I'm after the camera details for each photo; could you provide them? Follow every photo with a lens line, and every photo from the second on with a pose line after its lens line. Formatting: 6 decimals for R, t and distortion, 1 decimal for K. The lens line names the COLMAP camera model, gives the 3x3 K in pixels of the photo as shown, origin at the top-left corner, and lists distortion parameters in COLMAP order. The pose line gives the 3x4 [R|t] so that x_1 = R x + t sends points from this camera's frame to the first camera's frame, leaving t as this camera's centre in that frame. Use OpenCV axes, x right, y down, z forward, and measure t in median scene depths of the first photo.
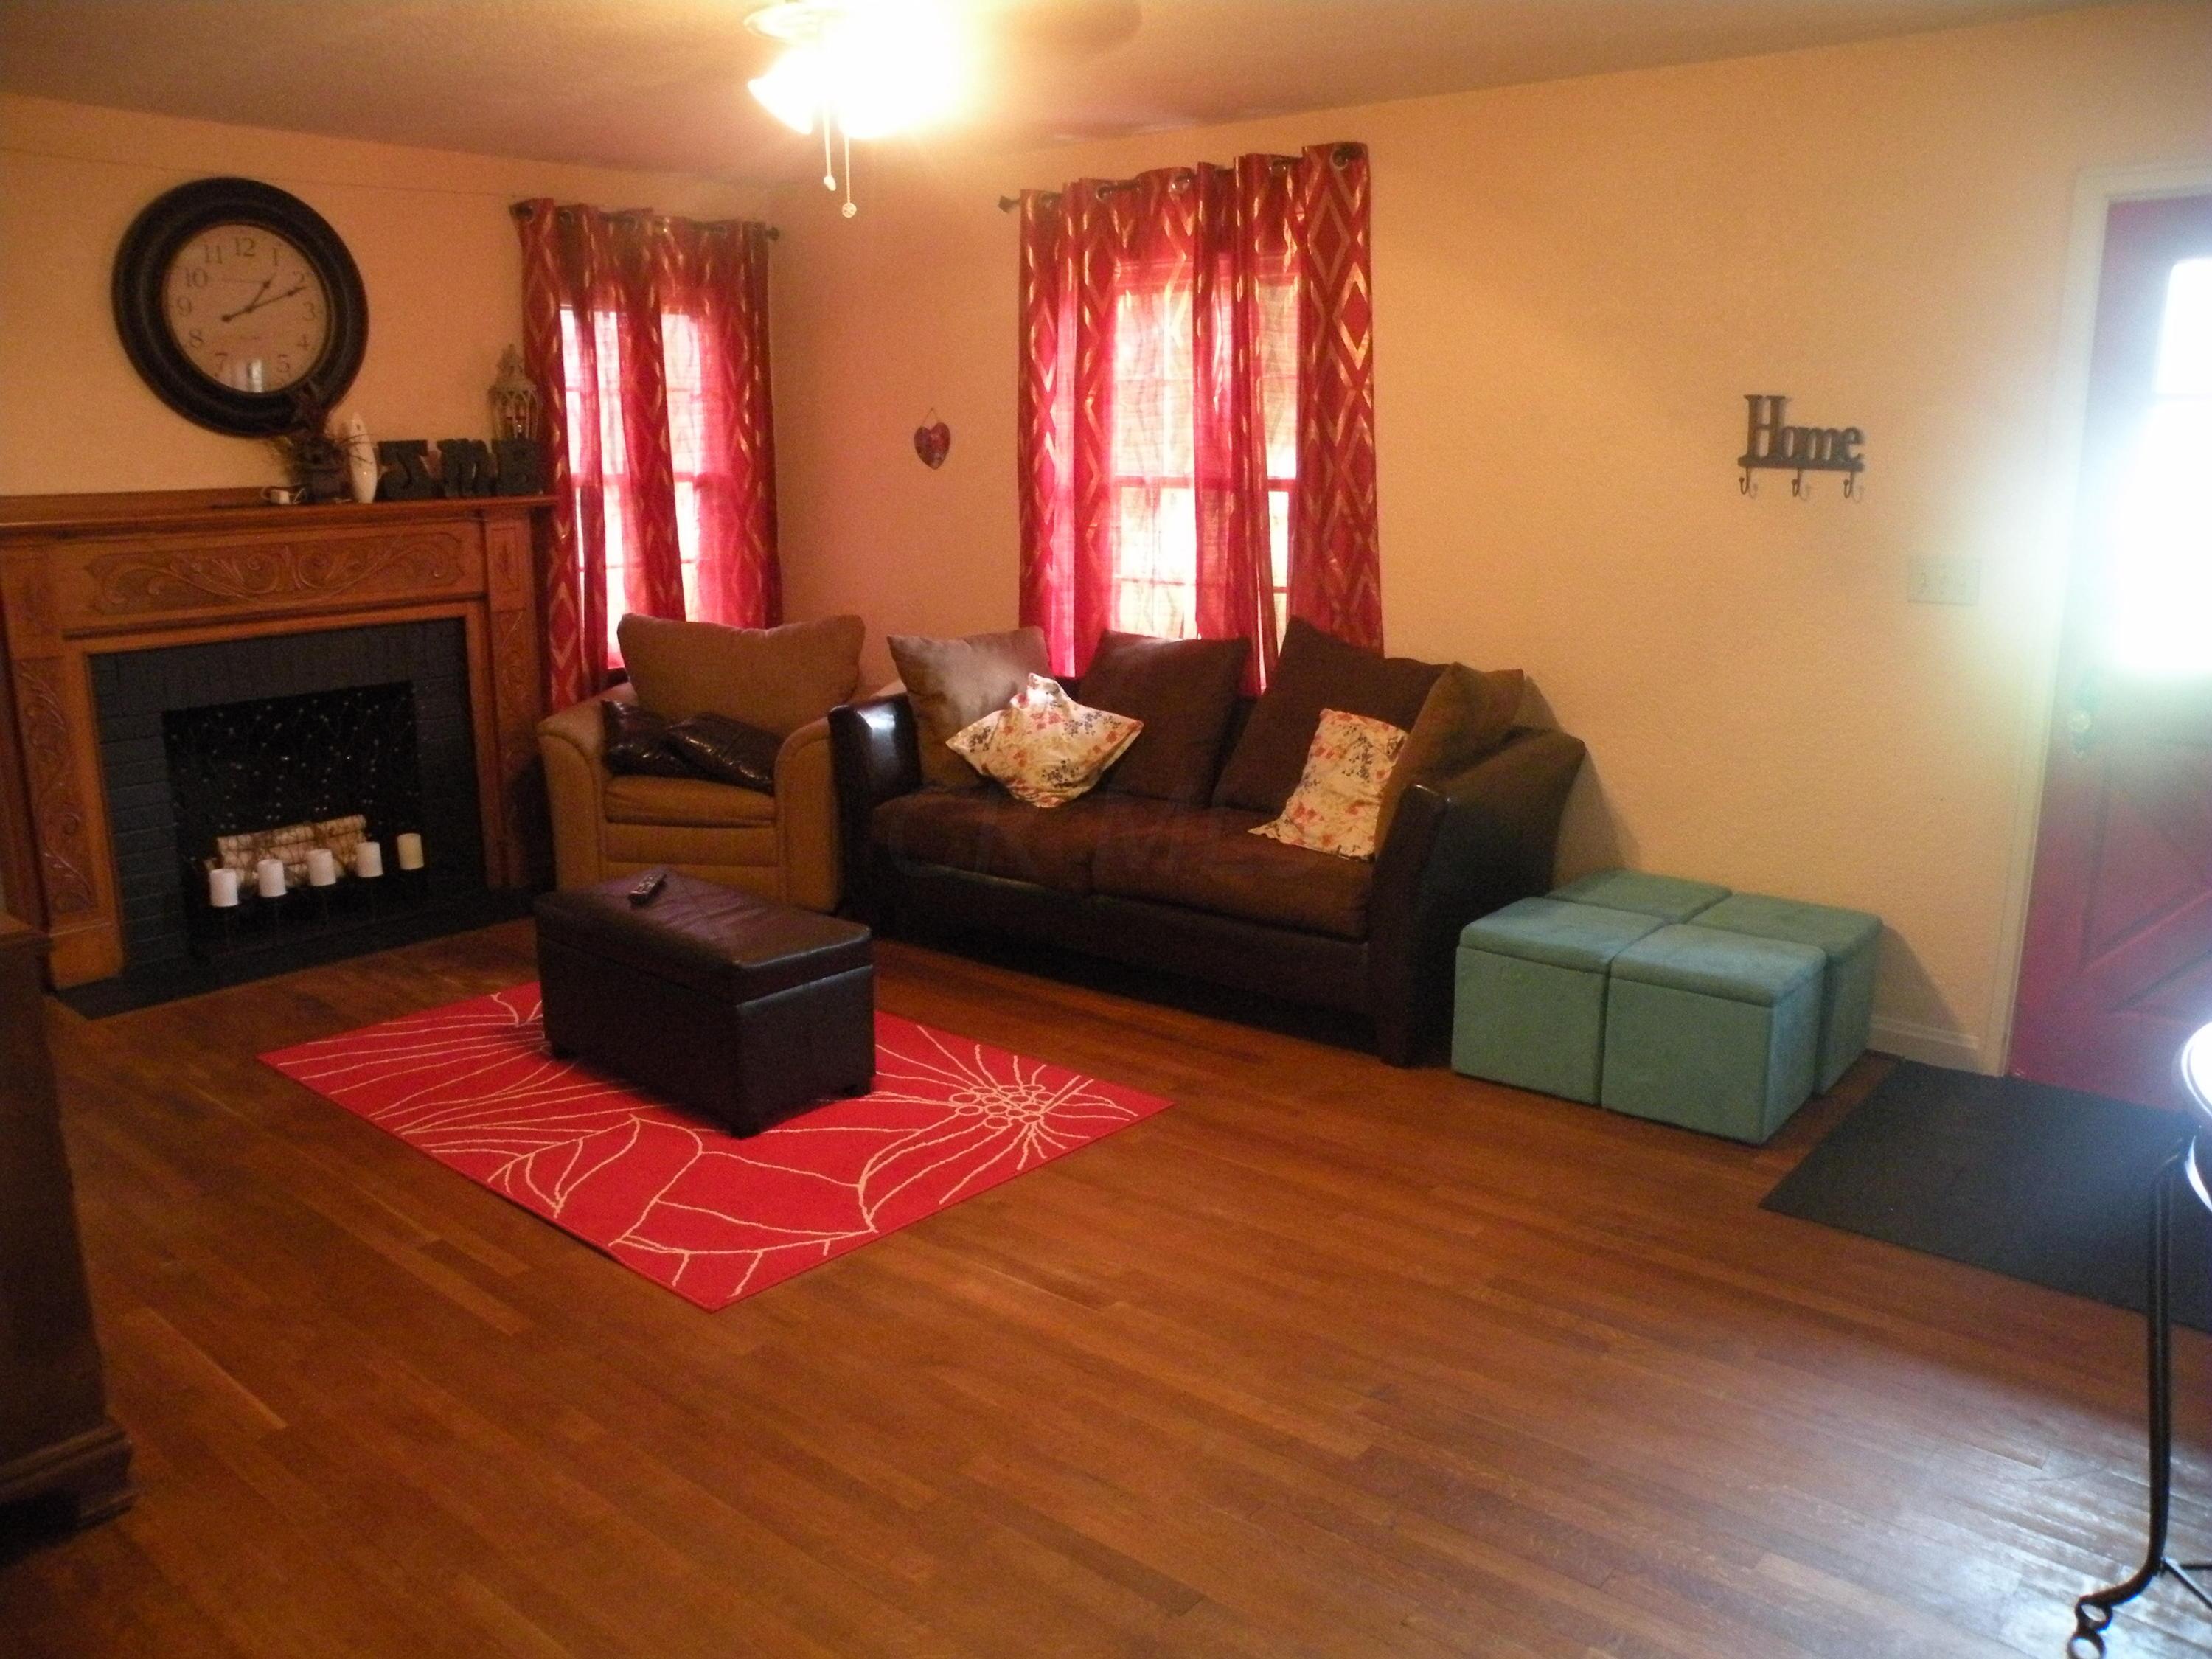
lens RADIAL K [[1763.8, 0, 1106.0], [0, 1763.8, 829.5], [0, 0, 1]] dist [-0.158390, 0.148770]
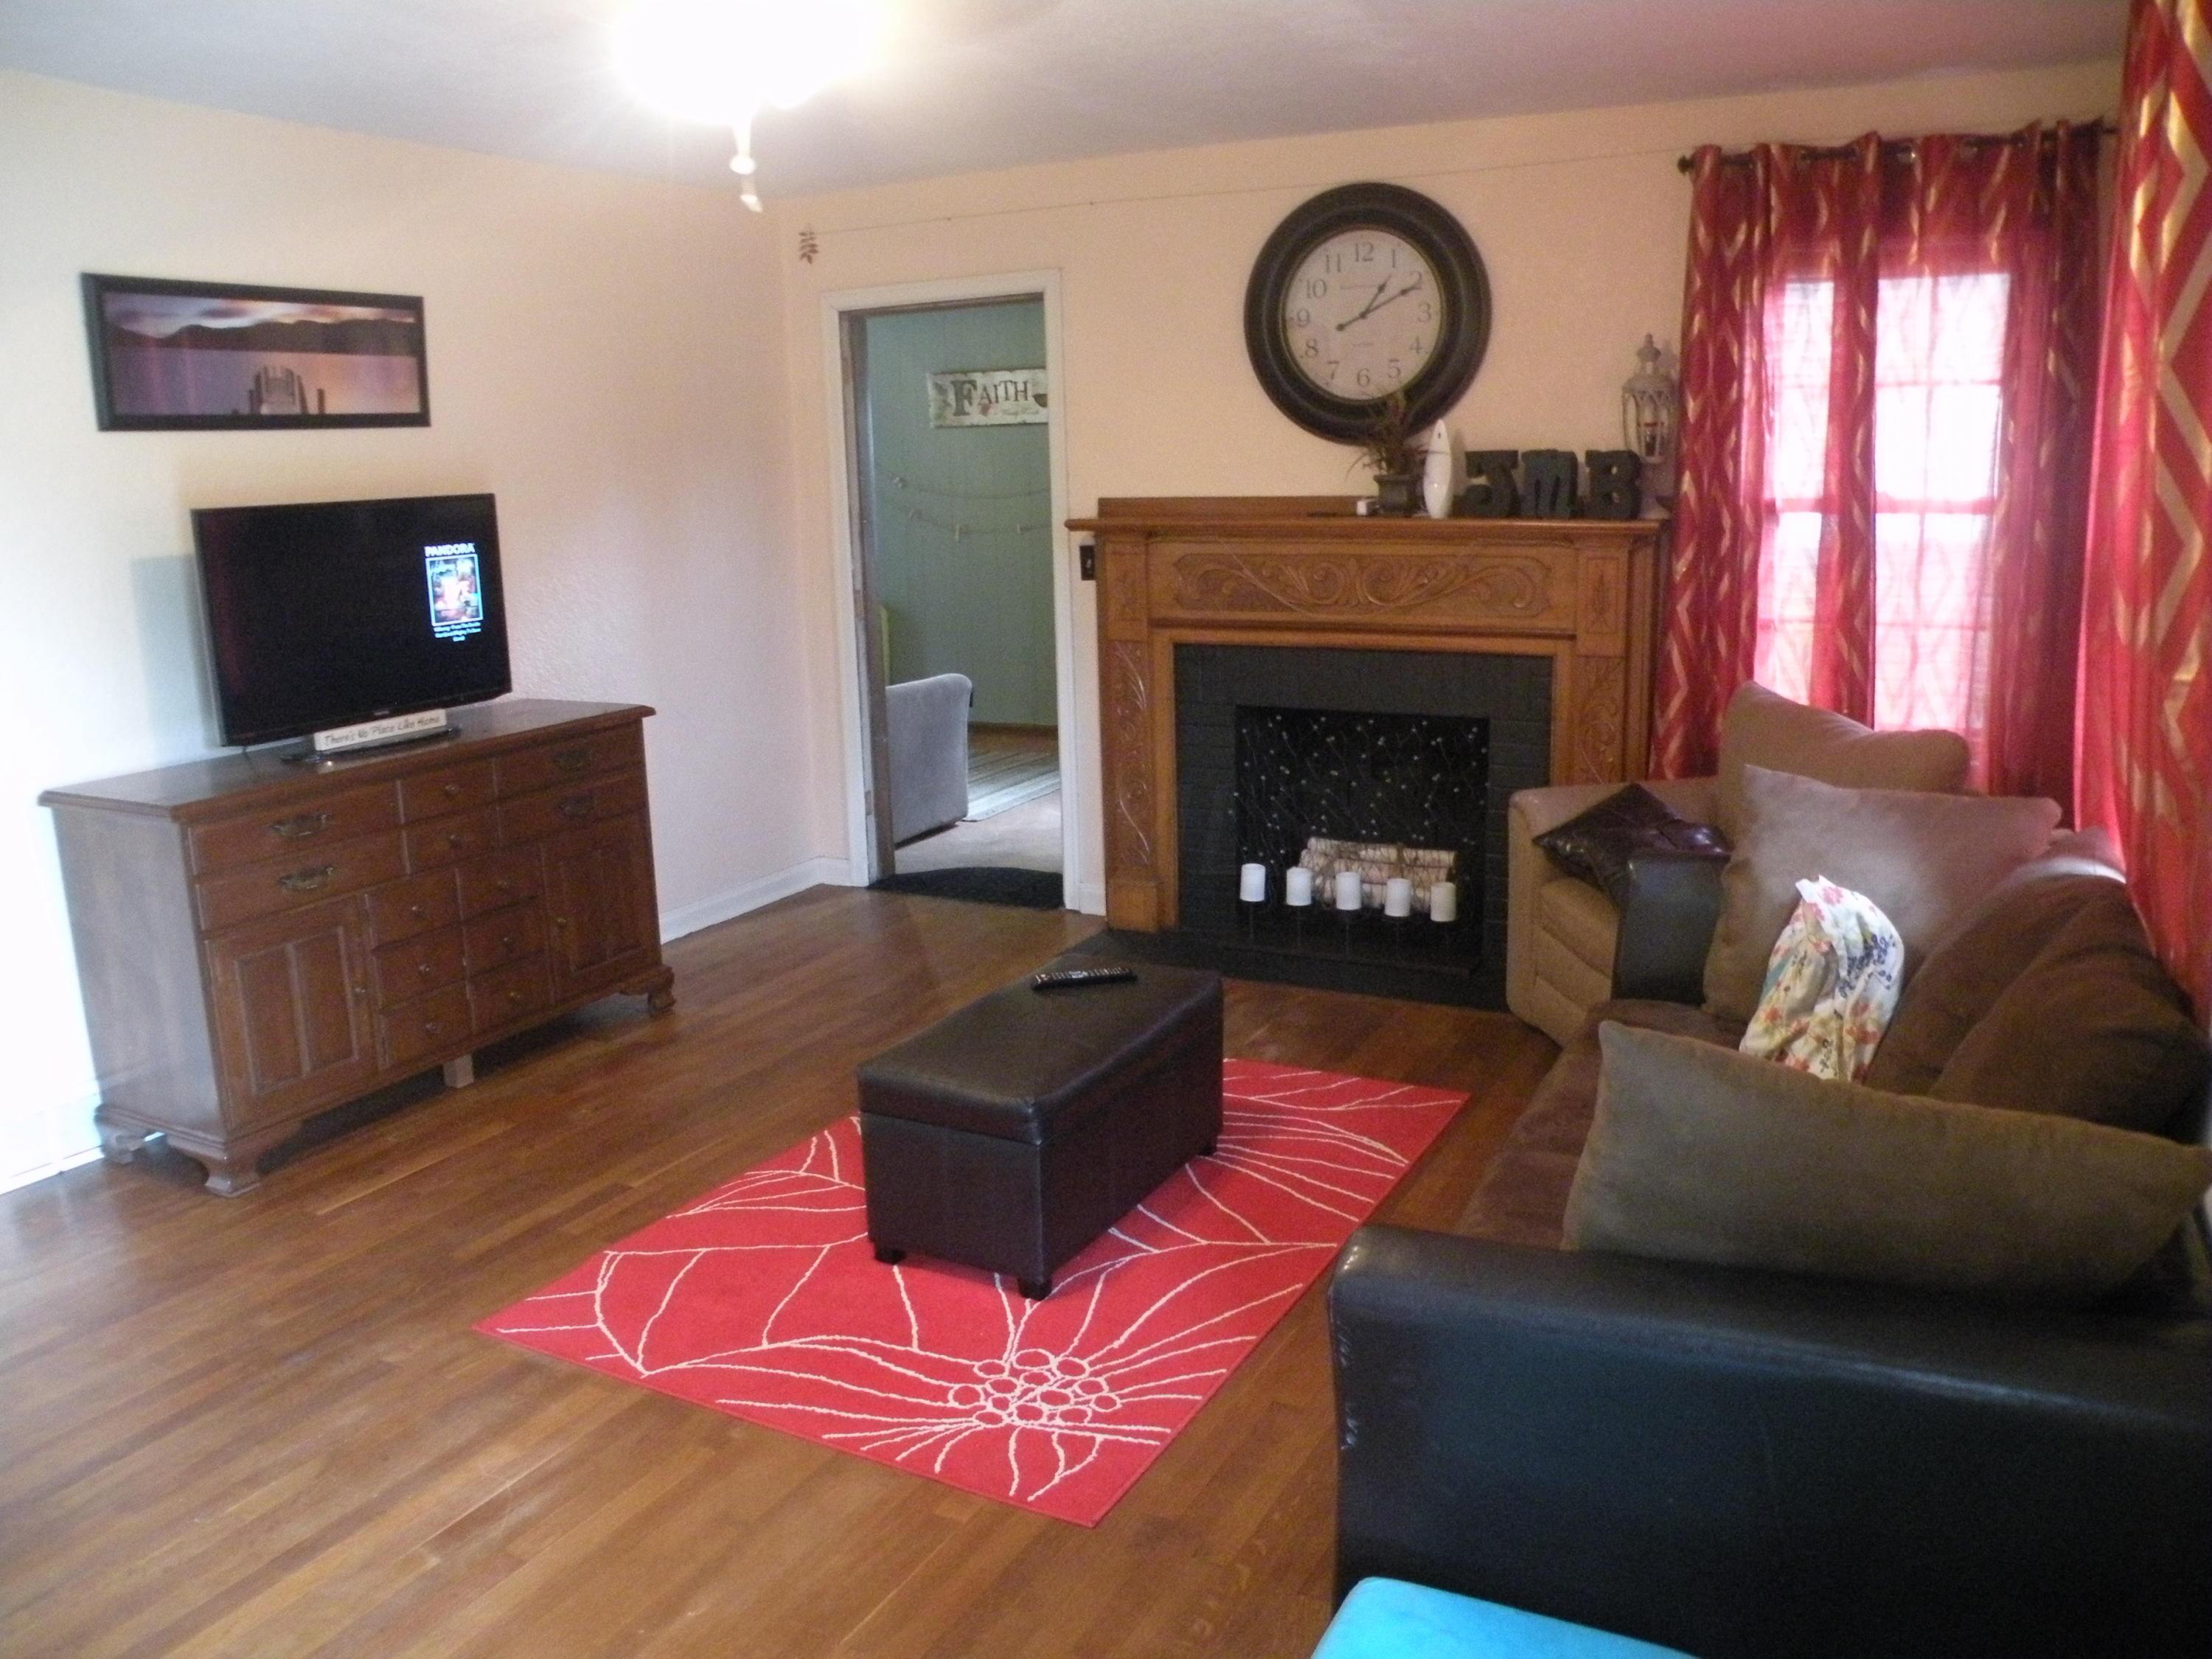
lens RADIAL K [[1763.8, 0, 1106.0], [0, 1763.8, 829.5], [0, 0, 1]] dist [-0.158390, 0.148770]
pose [[0.206945, 0.206527, -0.956306, 0.473035], [-0.194531, 0.966634, 0.166661, -0.156609], [0.958818, 0.151541, 0.240215, 0.657096]]
